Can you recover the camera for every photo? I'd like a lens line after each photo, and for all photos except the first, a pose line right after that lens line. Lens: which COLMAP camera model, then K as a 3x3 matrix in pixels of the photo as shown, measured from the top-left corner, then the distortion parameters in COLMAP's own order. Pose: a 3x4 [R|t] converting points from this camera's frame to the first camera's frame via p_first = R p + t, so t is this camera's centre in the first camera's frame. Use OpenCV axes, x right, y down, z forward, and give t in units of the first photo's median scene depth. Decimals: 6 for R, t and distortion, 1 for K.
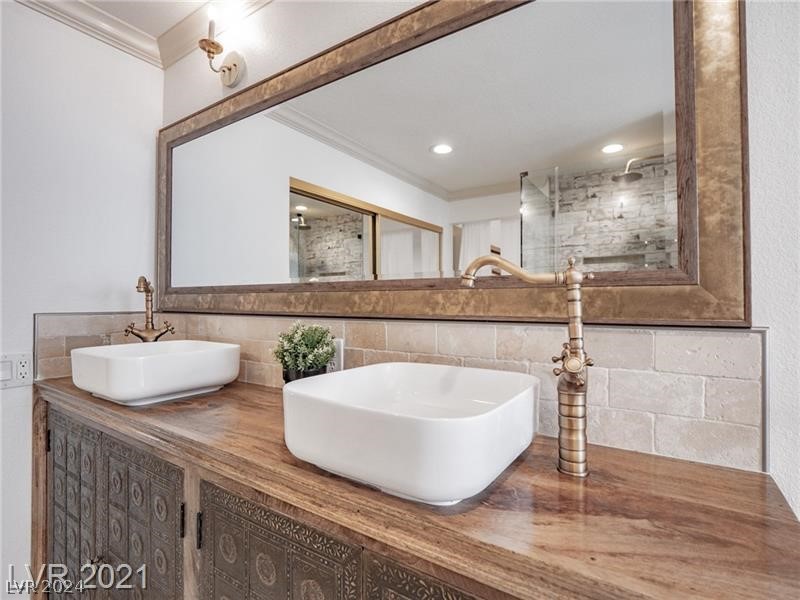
lens RADIAL K [[392.3, 0, 400.9], [0, 392.3, 298.6], [0, 0, 1]] dist [-0.010801, 0.000357]
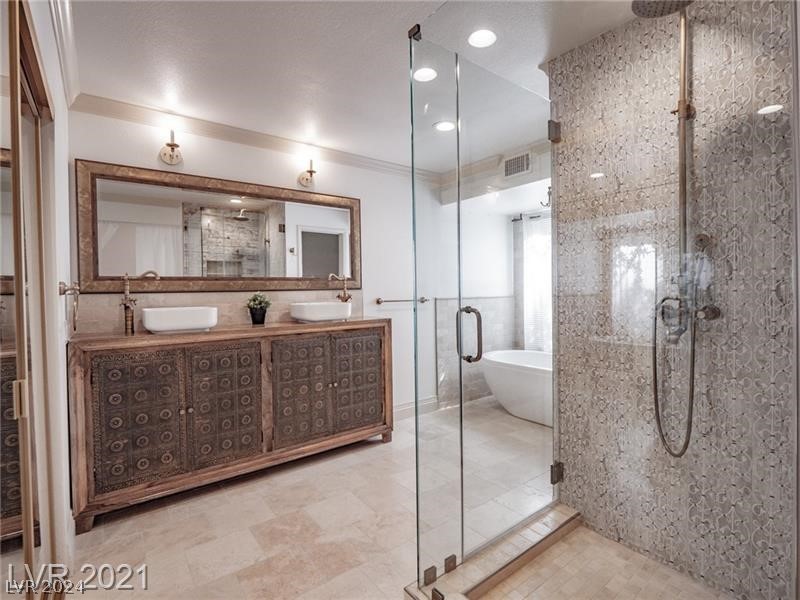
lens RADIAL K [[392.3, 0, 400.3], [0, 392.3, 297.7], [0, 0, 1]] dist [-0.010801, 0.000357]
pose [[0.325479, -0.025236, 0.945213, -1.576445], [0.001876, 0.999659, 0.026043, 0.015684], [-0.945548, -0.006704, 0.325415, -0.513239]]
